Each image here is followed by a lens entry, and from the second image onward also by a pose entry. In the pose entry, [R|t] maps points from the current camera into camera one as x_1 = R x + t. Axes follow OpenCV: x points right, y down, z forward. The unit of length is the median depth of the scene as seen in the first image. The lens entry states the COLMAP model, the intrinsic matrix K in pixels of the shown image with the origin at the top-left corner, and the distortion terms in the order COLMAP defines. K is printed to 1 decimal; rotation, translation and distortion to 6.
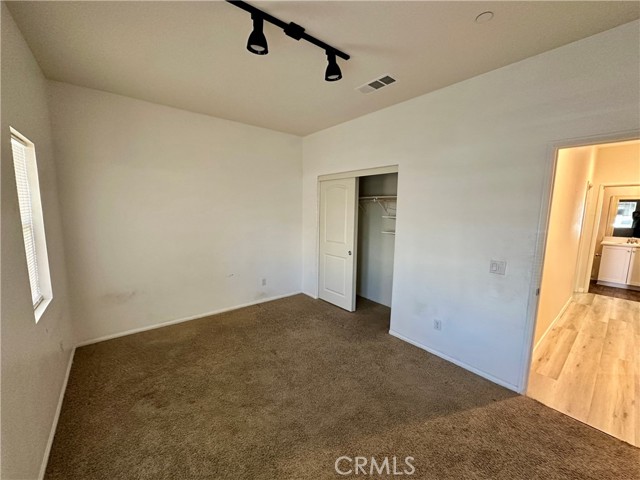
lens RADIAL K [[257.1, 0, 319.8], [0, 257.1, 241.0], [0, 0, 1]] dist [-0.001158, 0.000950]
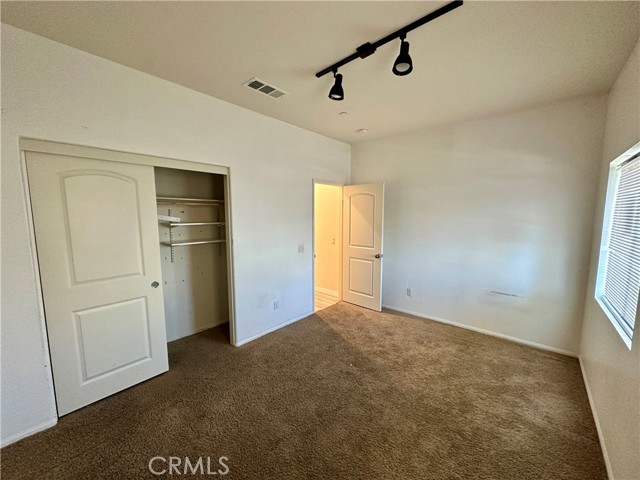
lens RADIAL K [[257.1, 0, 319.6], [0, 257.1, 240.0], [0, 0, 1]] dist [-0.001158, 0.000950]
pose [[-0.174147, -0.115607, 0.977910, -0.770327], [0.125474, 0.982385, 0.138481, -0.134087], [-0.976693, 0.146818, -0.156573, 0.941733]]
